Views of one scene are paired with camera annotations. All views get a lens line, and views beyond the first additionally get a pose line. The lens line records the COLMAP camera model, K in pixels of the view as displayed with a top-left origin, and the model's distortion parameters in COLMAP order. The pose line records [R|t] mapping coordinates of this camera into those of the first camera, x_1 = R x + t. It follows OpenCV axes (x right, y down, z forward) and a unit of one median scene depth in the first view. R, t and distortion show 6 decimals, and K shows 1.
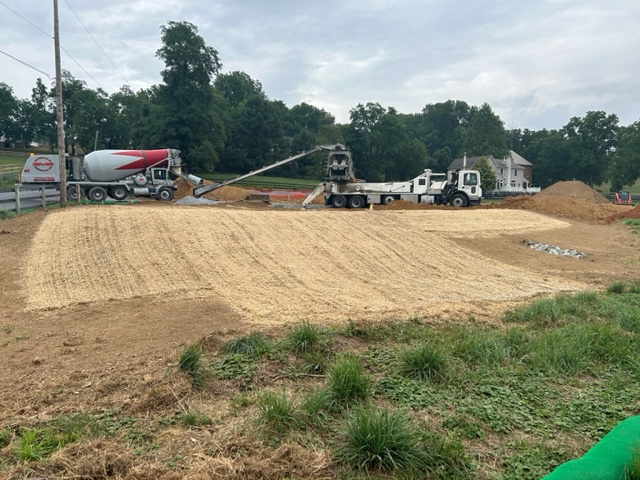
lens RADIAL K [[481.5, 0, 317.7], [0, 481.5, 239.6], [0, 0, 1]] dist [0.033066, -0.013016]
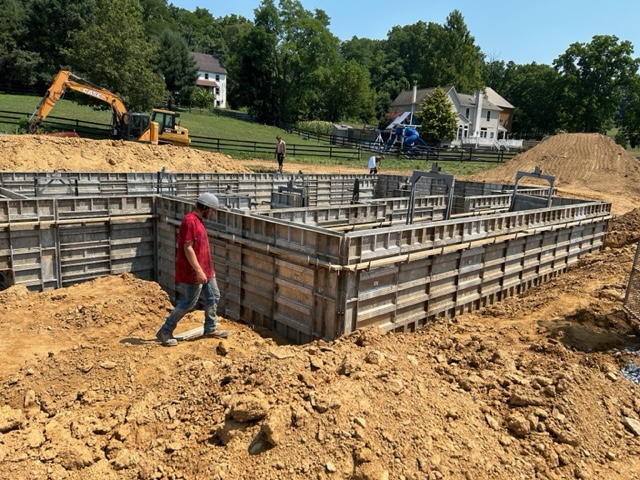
lens RADIAL K [[481.5, 0, 323.3], [0, 481.5, 244.2], [0, 0, 1]] dist [0.033066, -0.013016]
pose [[0.997903, 0.029425, 0.057657, 0.116304], [-0.036627, 0.991080, 0.128138, -0.031593], [-0.053372, -0.129981, 0.990079, 0.256186]]
